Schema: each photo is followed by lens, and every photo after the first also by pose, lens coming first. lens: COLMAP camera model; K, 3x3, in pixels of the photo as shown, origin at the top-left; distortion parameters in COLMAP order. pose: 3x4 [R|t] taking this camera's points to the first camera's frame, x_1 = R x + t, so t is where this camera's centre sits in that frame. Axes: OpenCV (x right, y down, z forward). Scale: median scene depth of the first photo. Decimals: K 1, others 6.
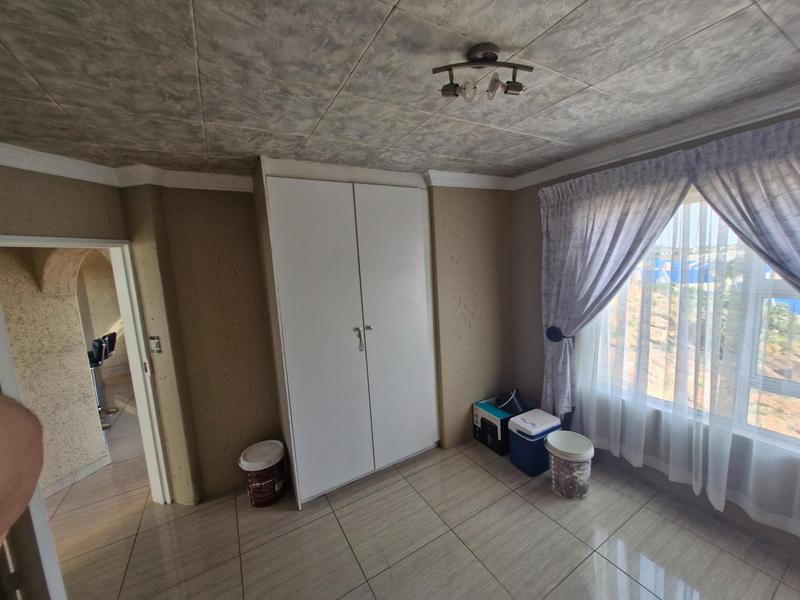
lens RADIAL K [[313.9, 0, 407.6], [0, 313.9, 299.5], [0, 0, 1]] dist [0.001757, 0.000200]
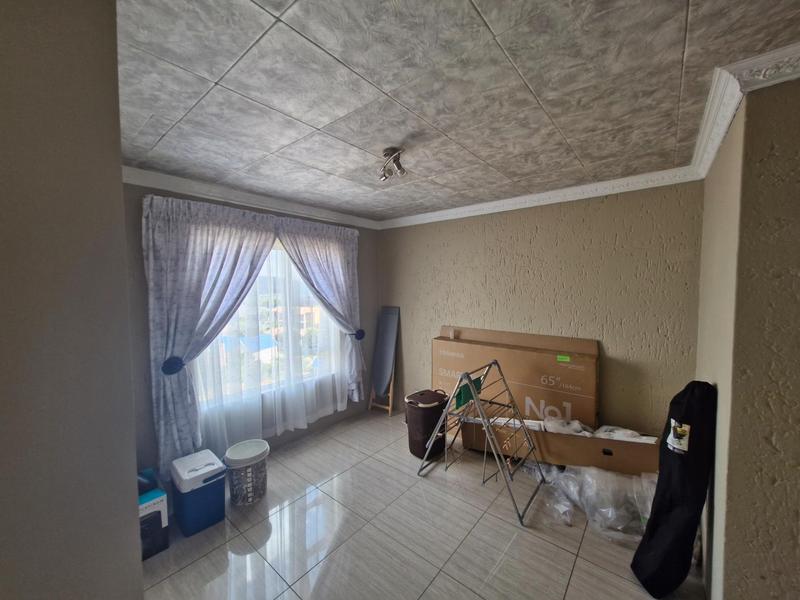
lens RADIAL K [[313.9, 0, 407.6], [0, 313.9, 299.5], [0, 0, 1]] dist [0.001757, 0.000200]
pose [[-0.344385, 0.015511, 0.938700, -0.962998], [0.140483, 0.989457, 0.035190, -0.015643], [-0.928258, 0.143991, -0.342933, 1.111247]]
